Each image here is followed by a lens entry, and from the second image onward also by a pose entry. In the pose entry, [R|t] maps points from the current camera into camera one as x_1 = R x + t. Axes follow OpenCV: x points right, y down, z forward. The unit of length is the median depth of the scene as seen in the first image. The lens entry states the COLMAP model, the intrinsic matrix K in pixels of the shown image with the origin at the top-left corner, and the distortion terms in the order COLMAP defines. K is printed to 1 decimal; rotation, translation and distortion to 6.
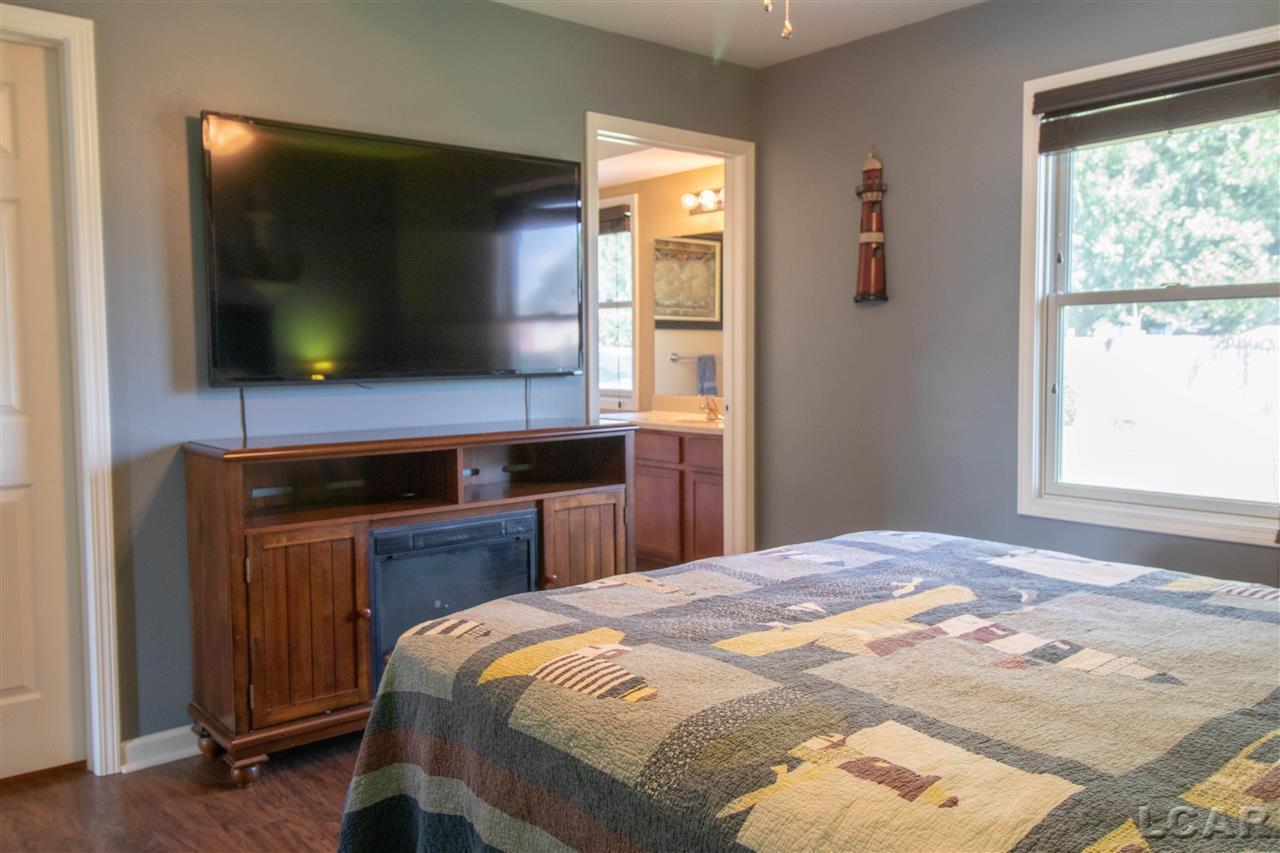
lens RADIAL K [[978.5, 0, 630.3], [0, 978.5, 425.6], [0, 0, 1]] dist [0.018734, -0.018126]
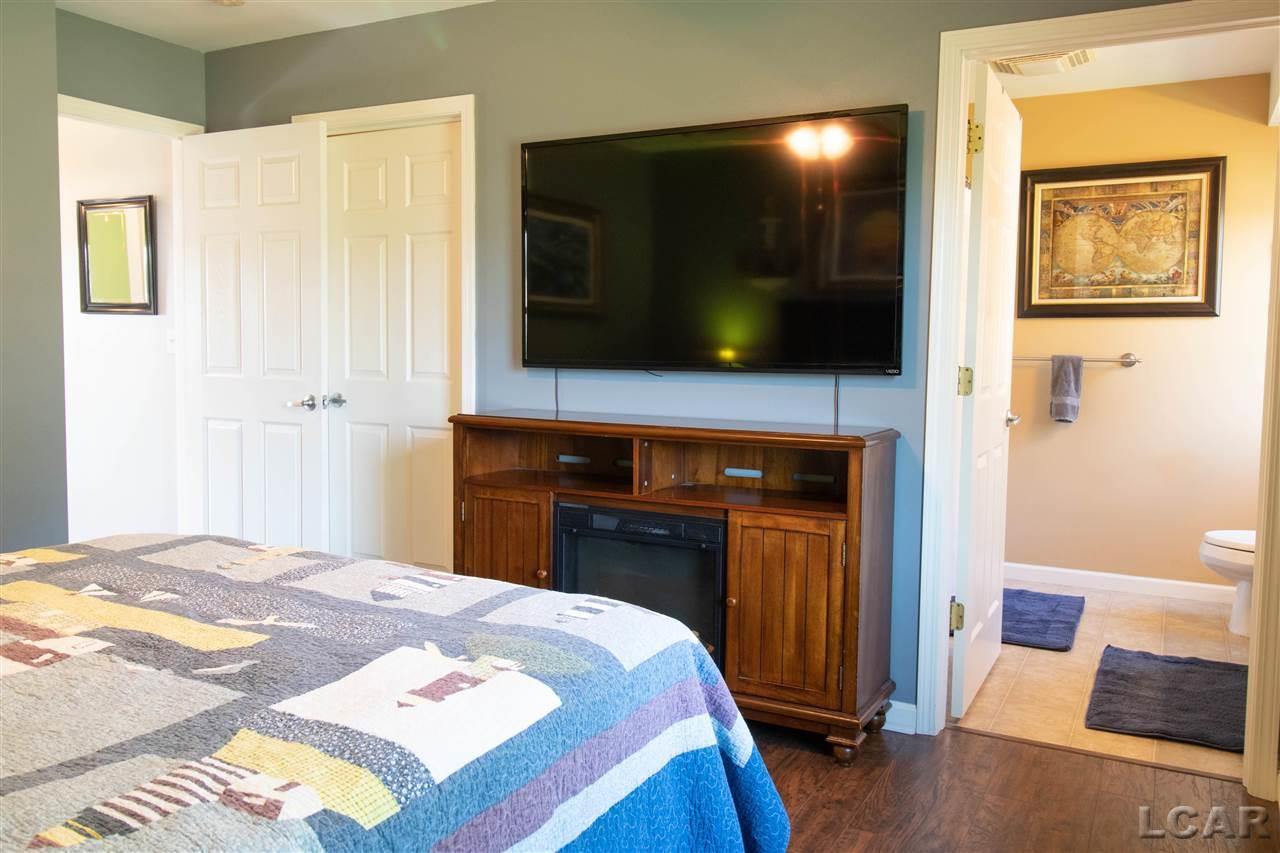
lens RADIAL K [[978.5, 0, 641.8], [0, 978.5, 419.4], [0, 0, 1]] dist [0.018734, -0.018126]
pose [[0.397282, 0.085686, -0.913687, 0.298904], [-0.086302, 0.994707, 0.055759, -0.021204], [0.913629, 0.056701, 0.402574, 0.250272]]
